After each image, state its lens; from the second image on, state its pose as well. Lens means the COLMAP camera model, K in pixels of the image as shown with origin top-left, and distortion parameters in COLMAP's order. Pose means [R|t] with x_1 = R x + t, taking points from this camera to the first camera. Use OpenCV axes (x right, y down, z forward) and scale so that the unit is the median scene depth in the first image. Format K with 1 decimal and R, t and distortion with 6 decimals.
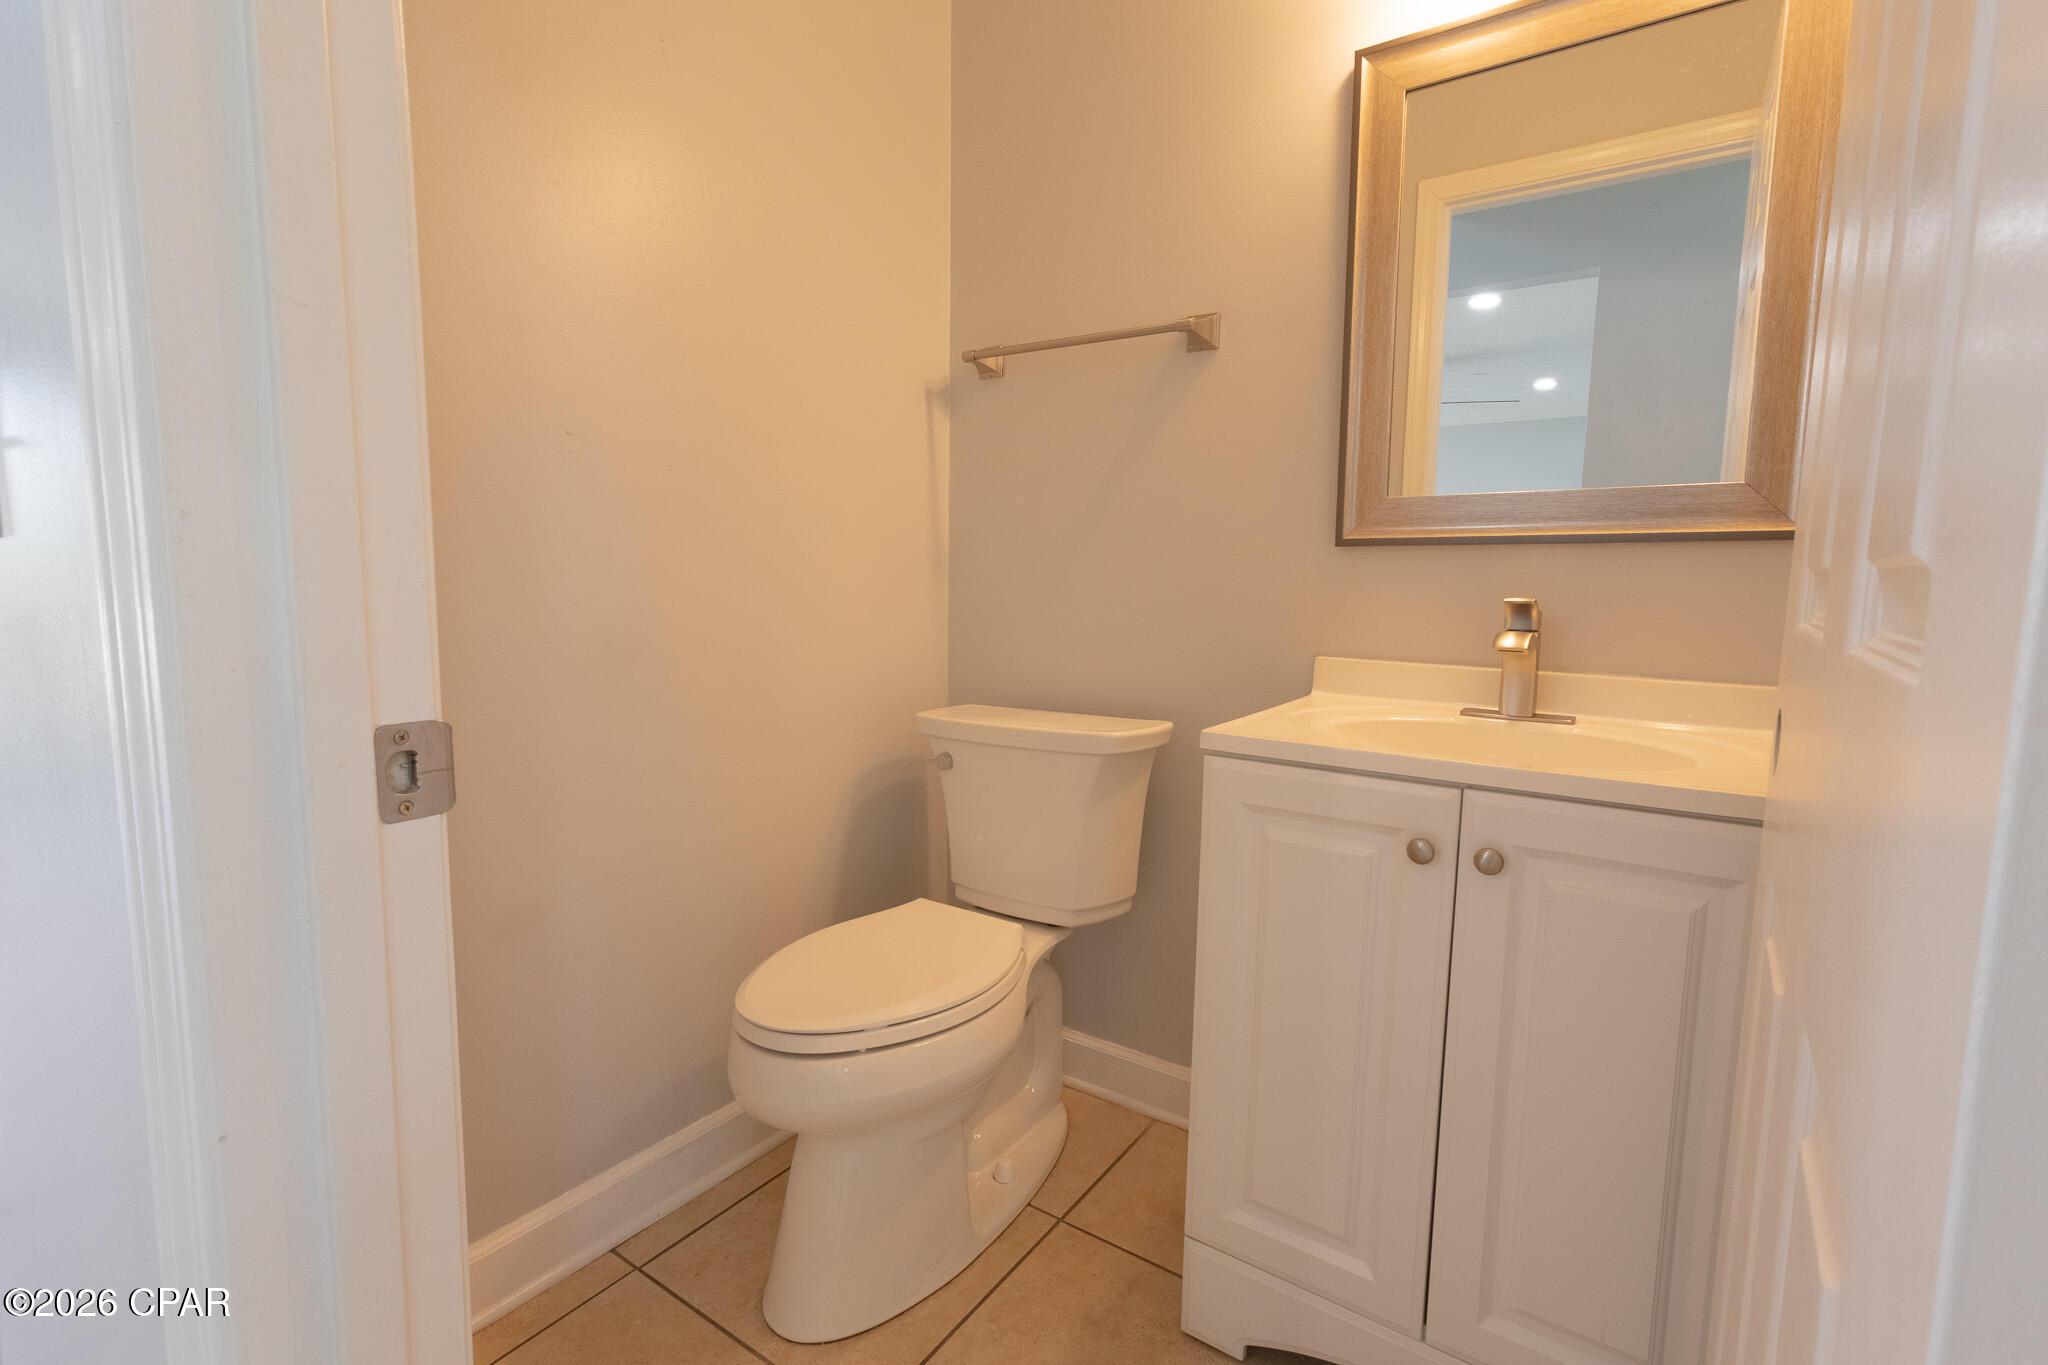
lens RADIAL K [[940.3, 0, 1010.6], [0, 940.3, 681.4], [0, 0, 1]] dist [-0.000026, 0.001039]
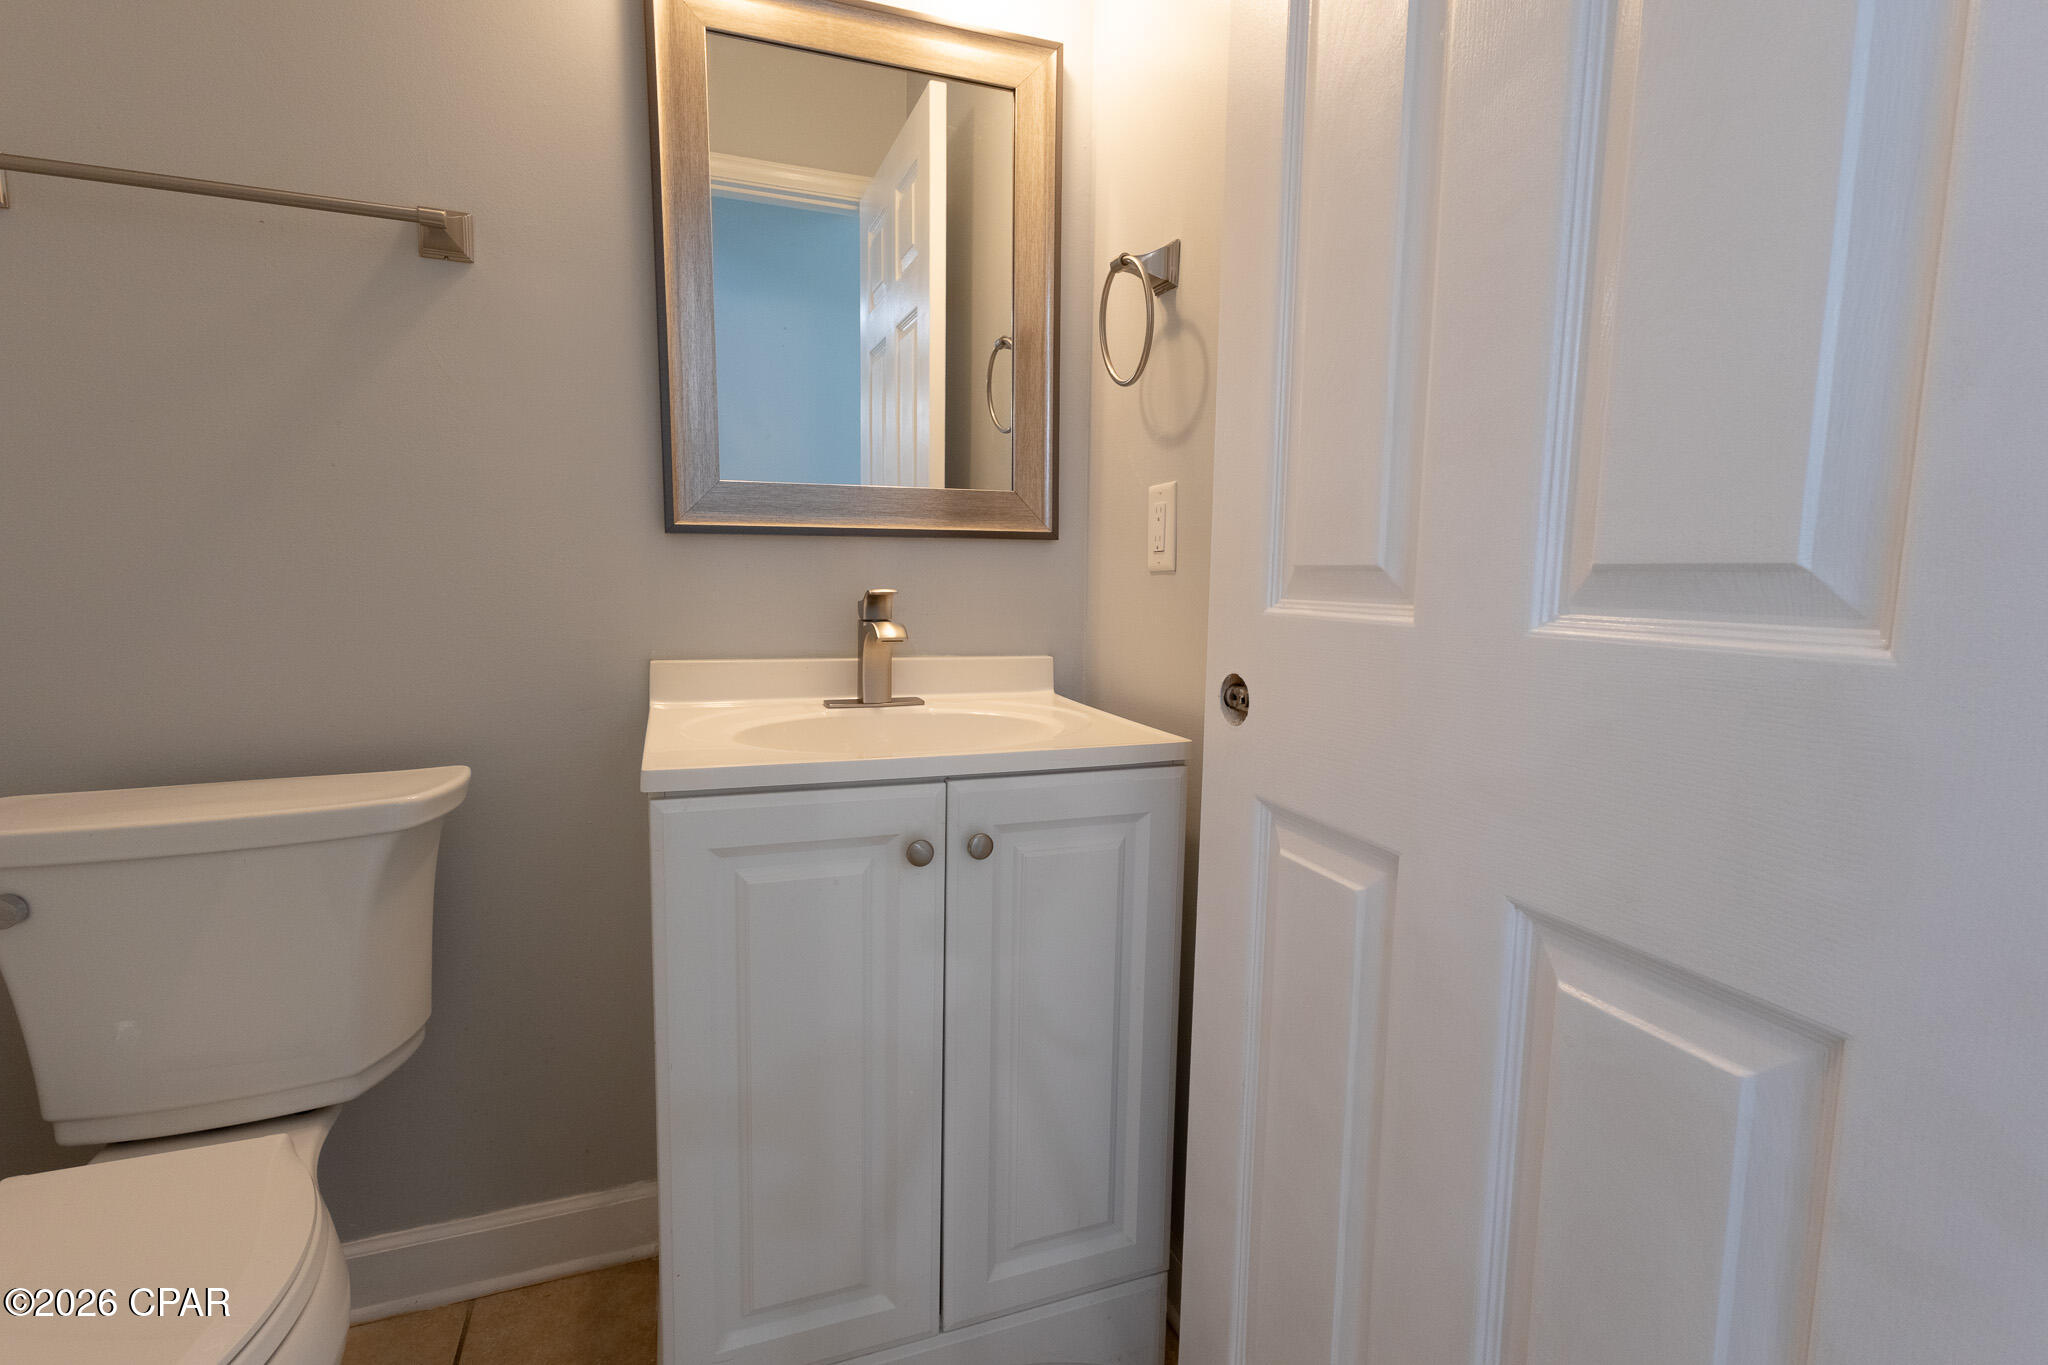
lens RADIAL K [[940.3, 0, 1017.6], [0, 940.3, 680.9], [0, 0, 1]] dist [-0.000026, 0.001039]
pose [[0.559024, -0.099087, 0.823209, -0.229855], [0.086885, 0.994368, 0.060688, -0.036724], [-0.824587, 0.037599, 0.564485, 0.284333]]
